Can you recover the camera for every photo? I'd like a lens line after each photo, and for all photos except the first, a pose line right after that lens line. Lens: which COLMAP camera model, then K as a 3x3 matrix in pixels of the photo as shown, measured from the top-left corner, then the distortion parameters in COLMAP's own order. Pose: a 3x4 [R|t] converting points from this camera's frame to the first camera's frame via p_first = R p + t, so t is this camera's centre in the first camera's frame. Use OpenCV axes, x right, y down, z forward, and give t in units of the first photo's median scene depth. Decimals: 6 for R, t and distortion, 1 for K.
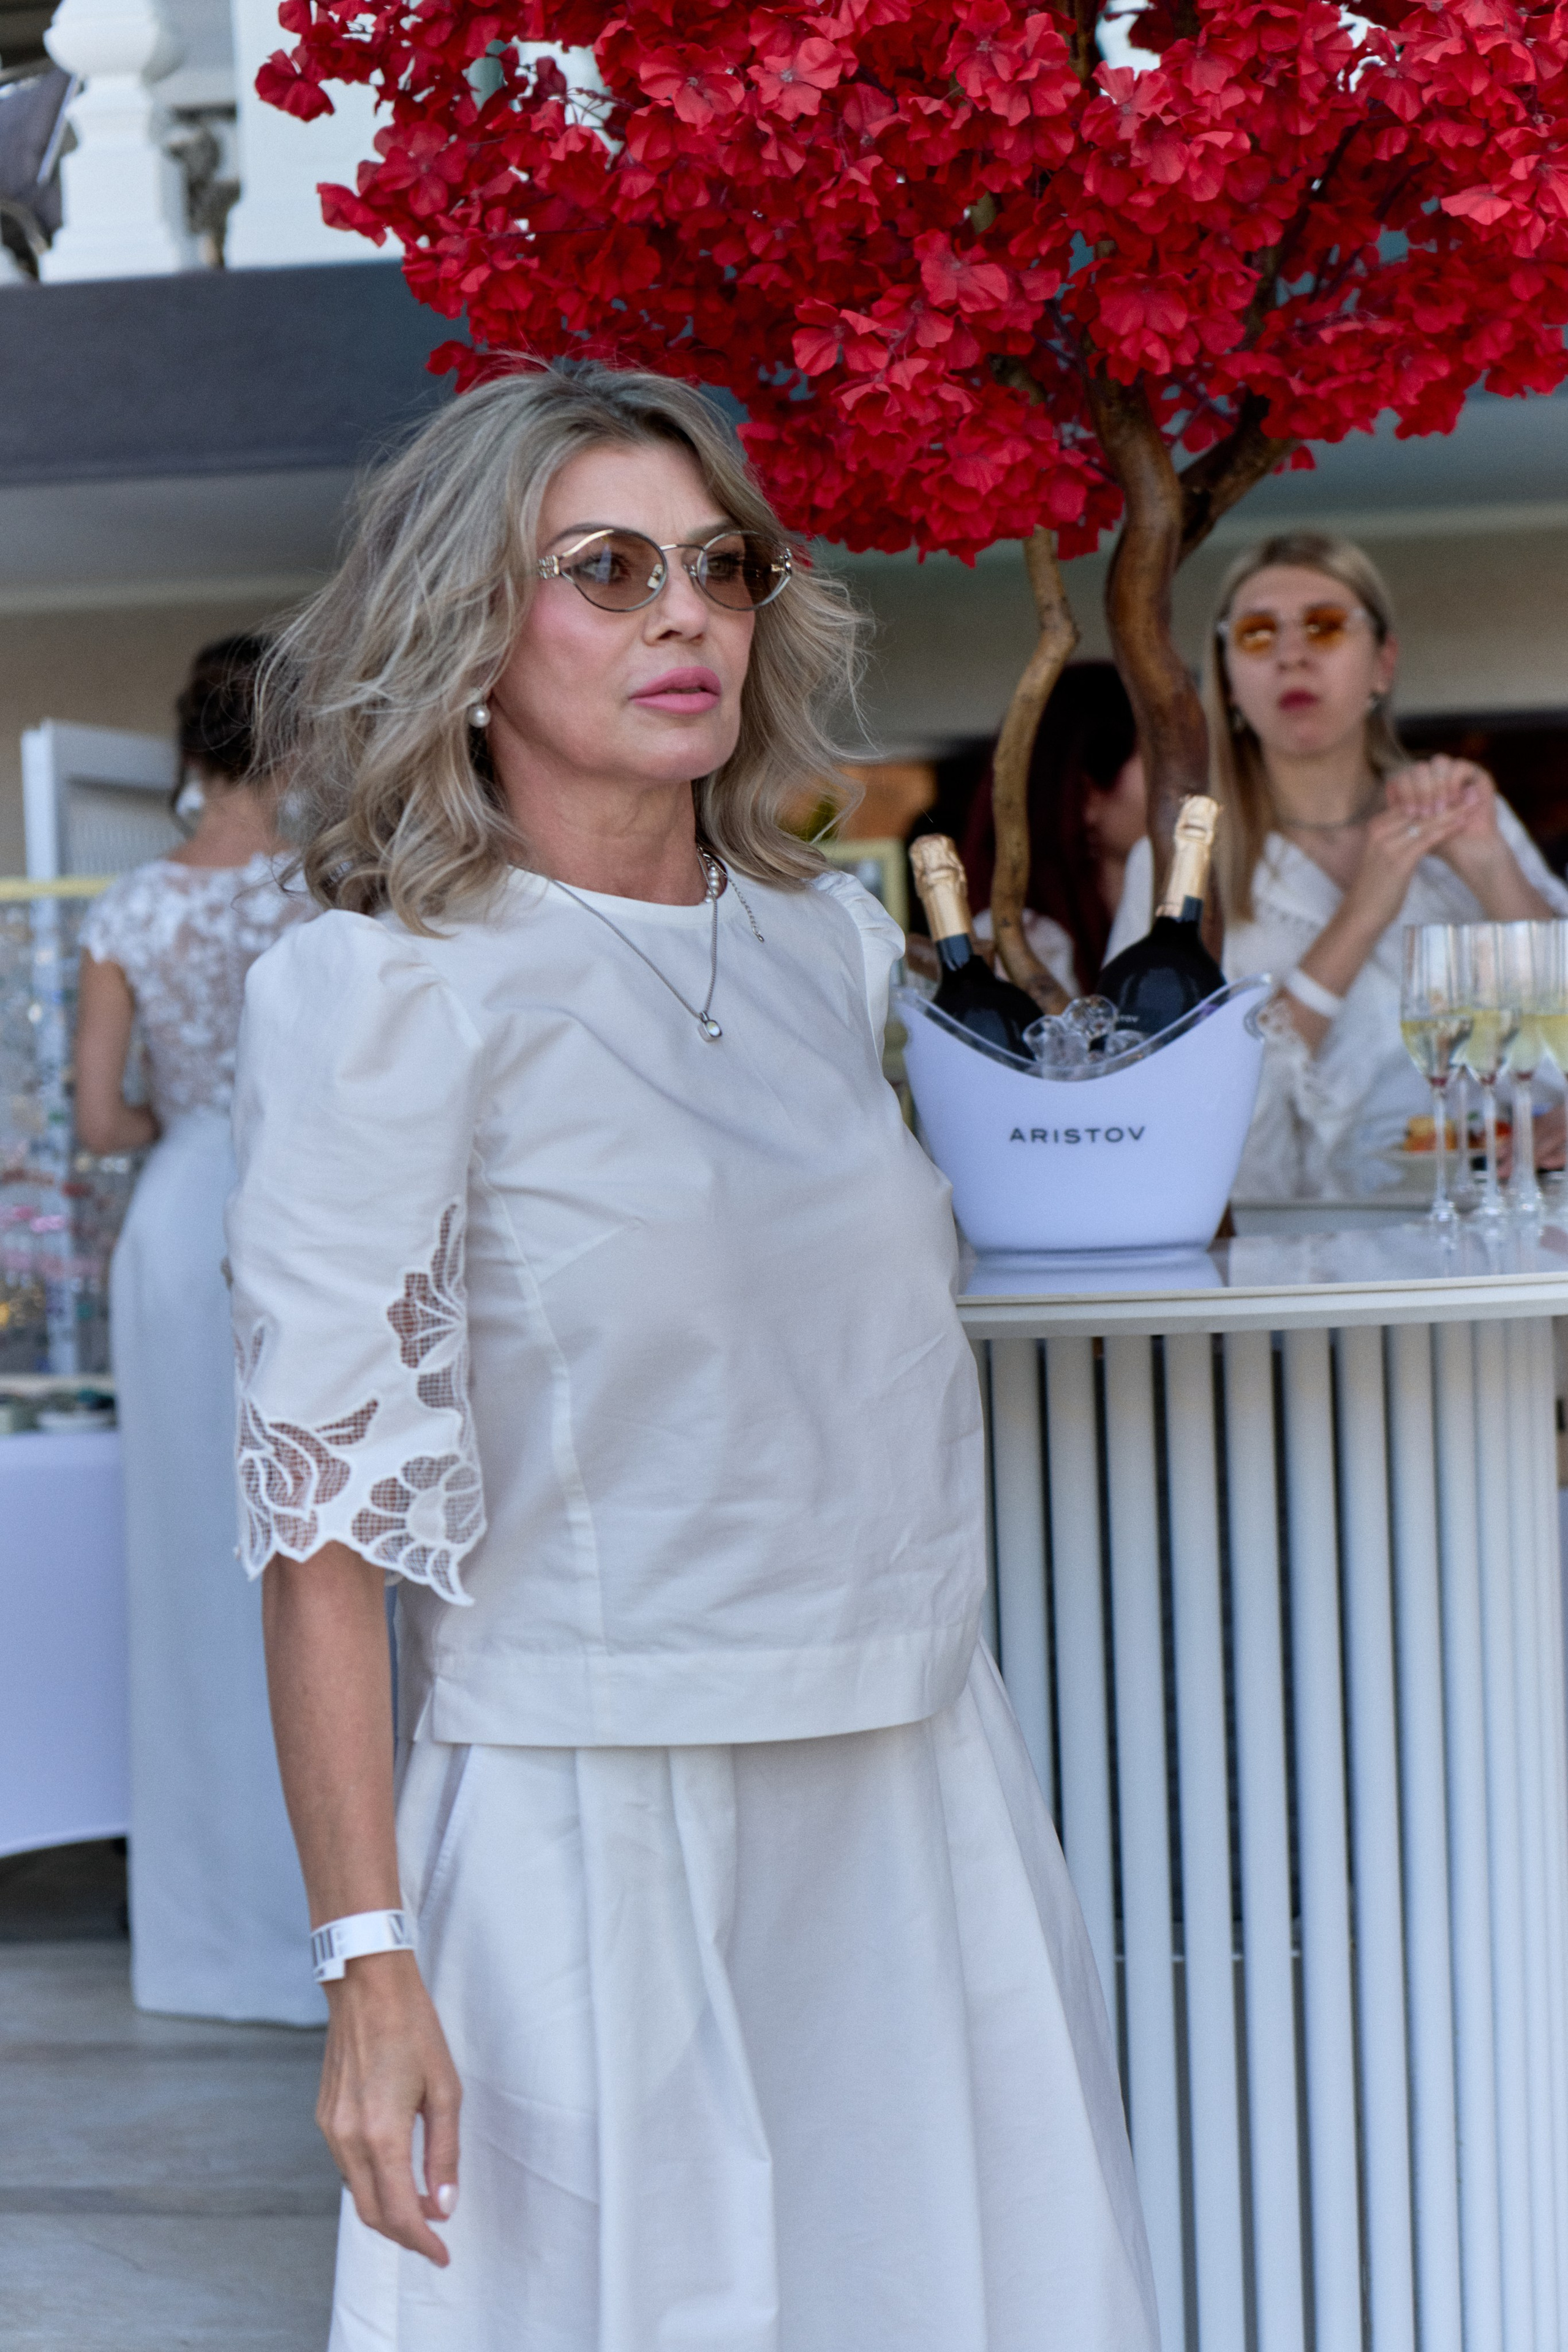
lens RADIAL K [[4790.0, 0, 784.0], [0, 4790.0, 1176.0], [0, 0, 1]] dist [0.107441, -1.393777]
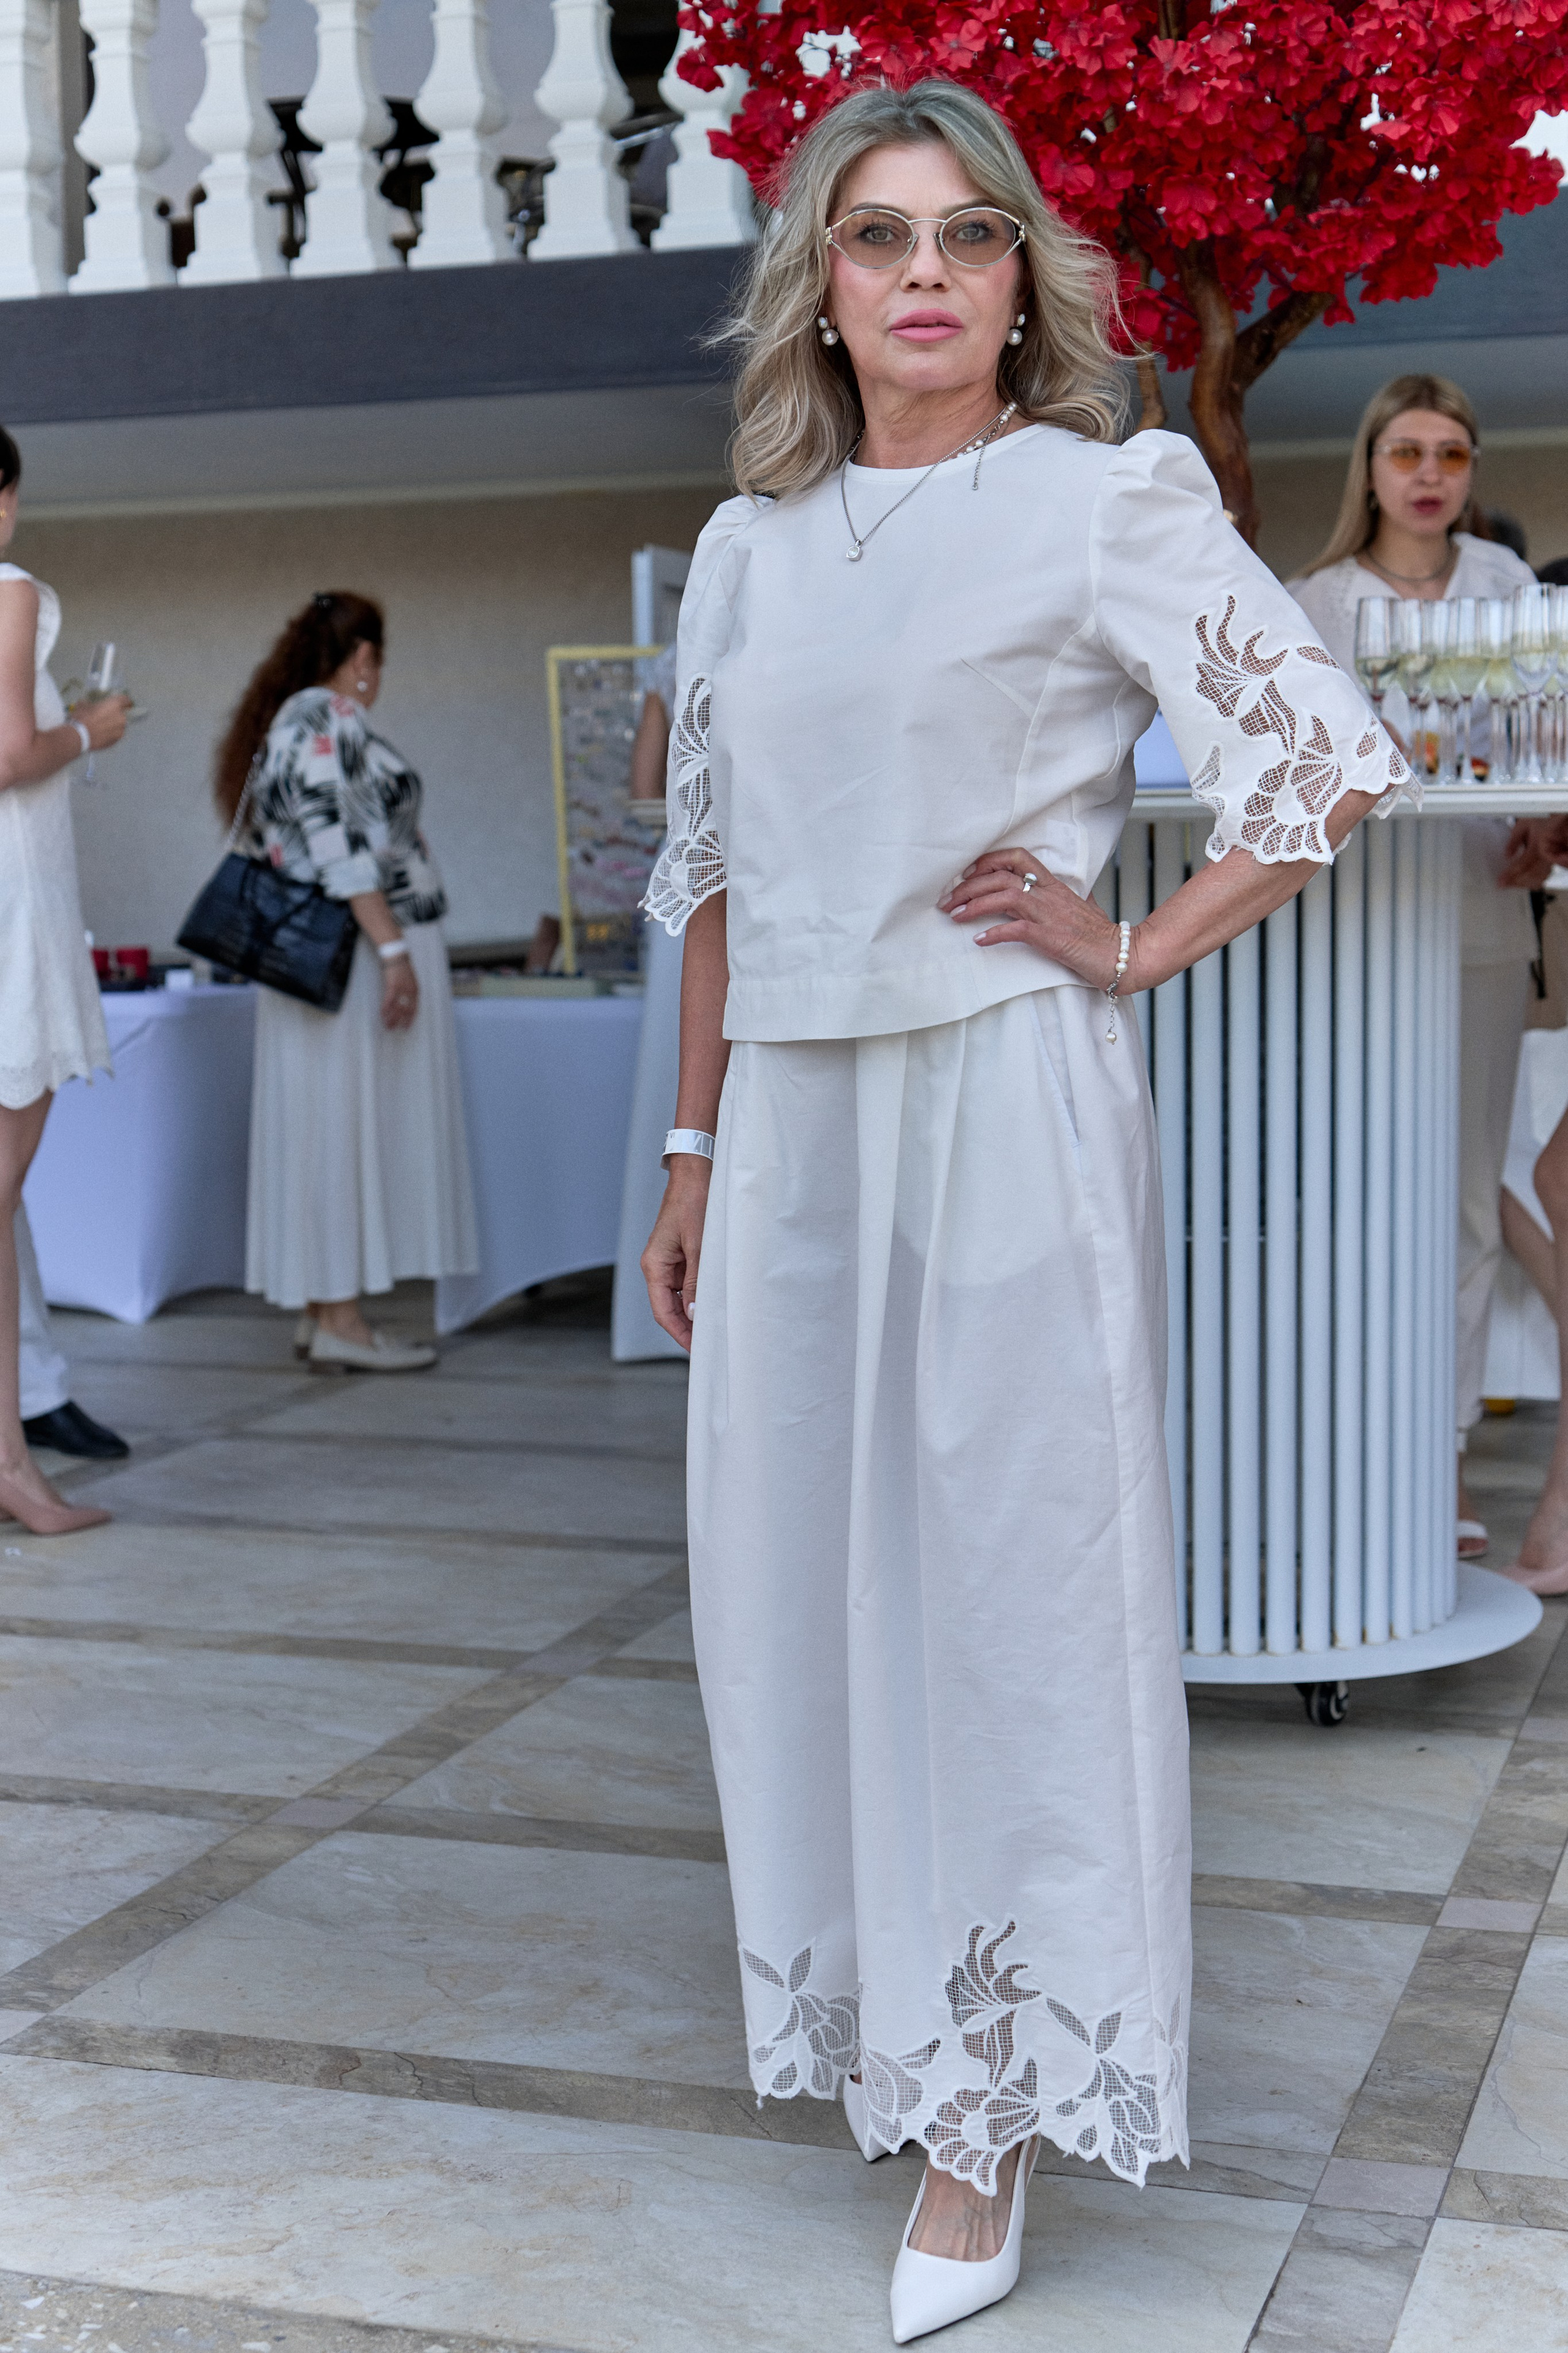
lens RADIAL K [[3443.6, 0, 784.0], [0, 3443.6, 1176.5], [0, 0, 1]] dist [-0.004924, -0.080220]
pose [[0.988219, 0.042602, -0.147001, 0.124862], [-0.034097, 0.997622, 0.059899, 0.082066], [0.149203, -0.054181, 0.987321, -0.174008]]
